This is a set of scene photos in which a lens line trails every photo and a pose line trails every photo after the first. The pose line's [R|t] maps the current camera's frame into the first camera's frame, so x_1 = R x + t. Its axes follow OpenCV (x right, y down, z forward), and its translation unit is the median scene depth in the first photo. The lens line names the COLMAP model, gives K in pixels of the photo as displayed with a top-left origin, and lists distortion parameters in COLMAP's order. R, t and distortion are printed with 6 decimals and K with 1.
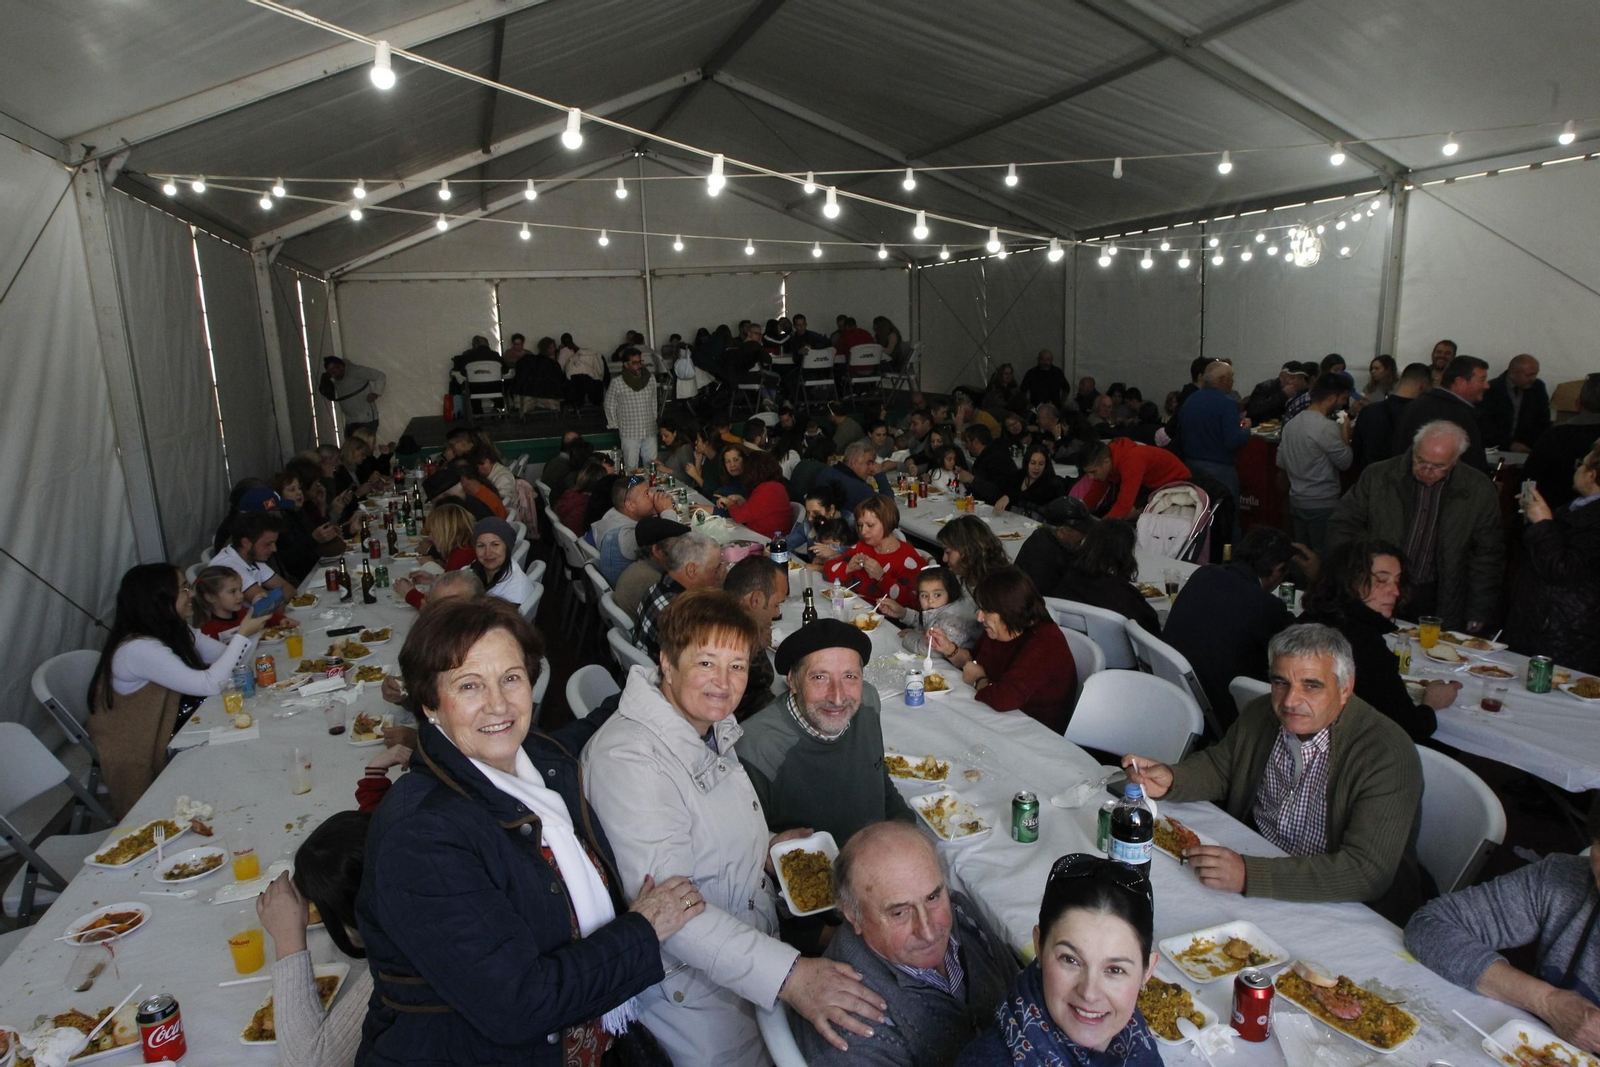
lens RADIAL K [[927.8, 0, 803.7], [0, 927.8, 534.7], [0, 0, 1]] dist [-0.048637, 0.012389]
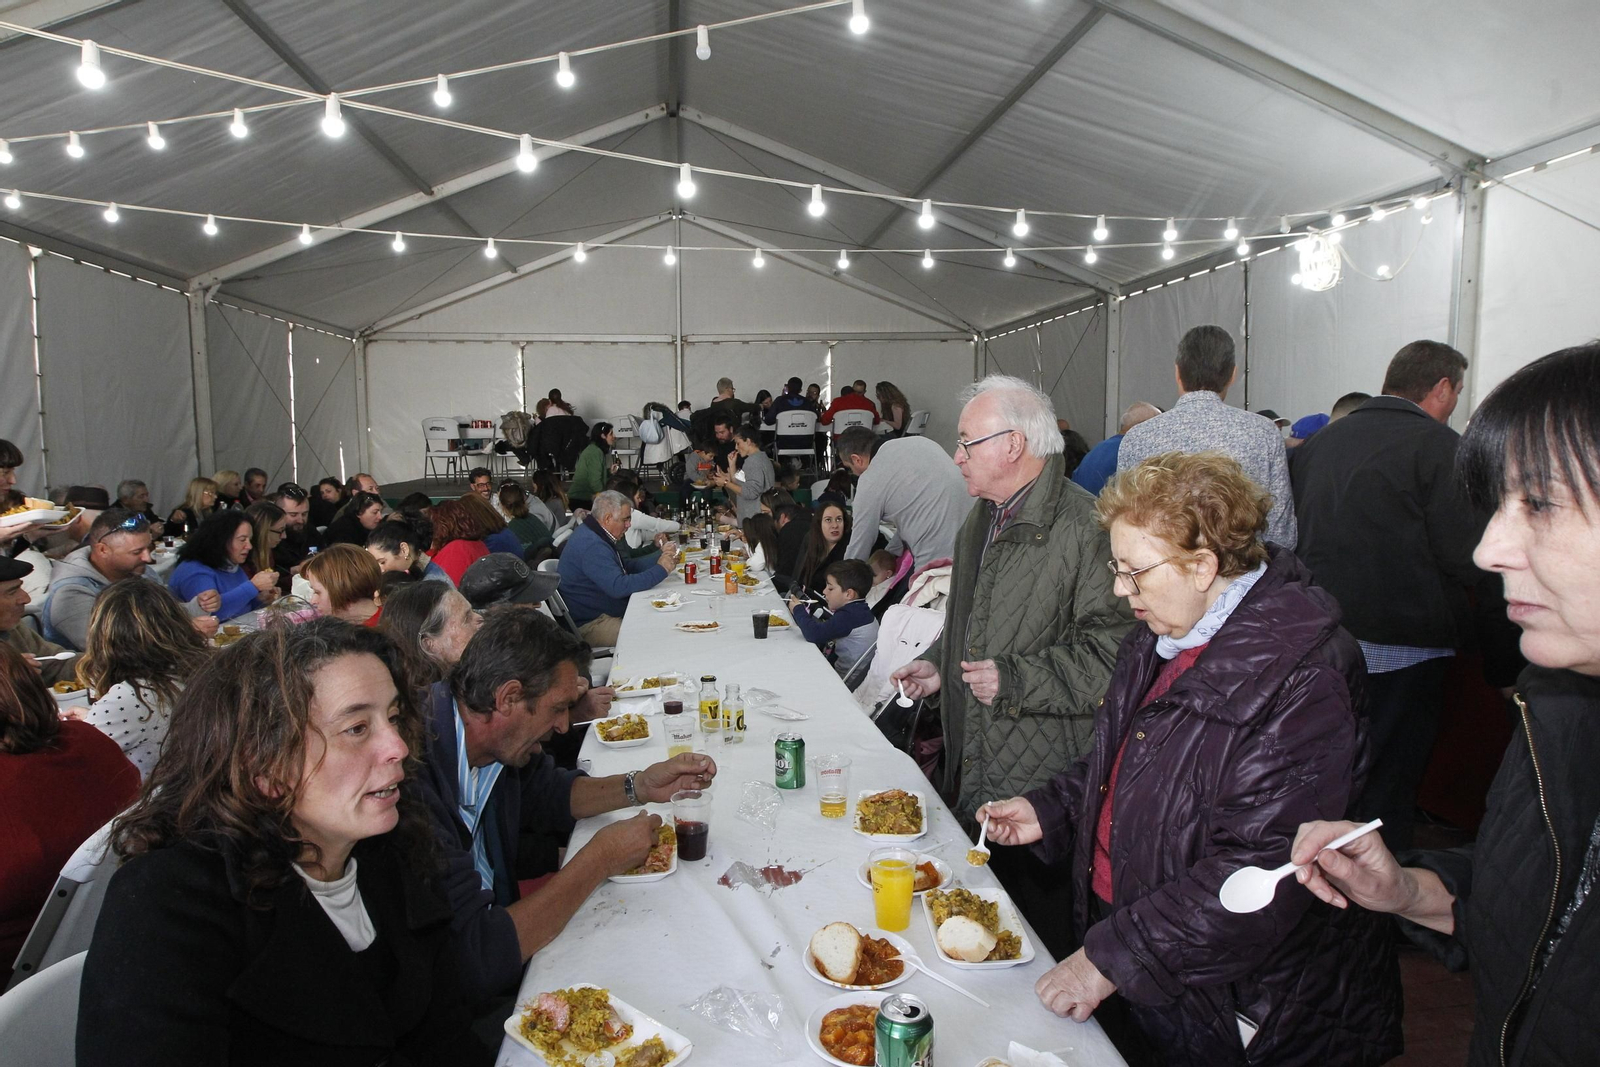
lens RADIAL K [[927.8, 0, 797.6], [0, 927.8, 531.2], [0, 0, 1]] dist [-0.048637, 0.012389]
pose [[0.977595, 0.051791, -0.204023, 0.203712], [-0.073206, 0.992406, -0.098851, -0.004068], [0.197354, 0.111572, 0.973962, 0.162299]]
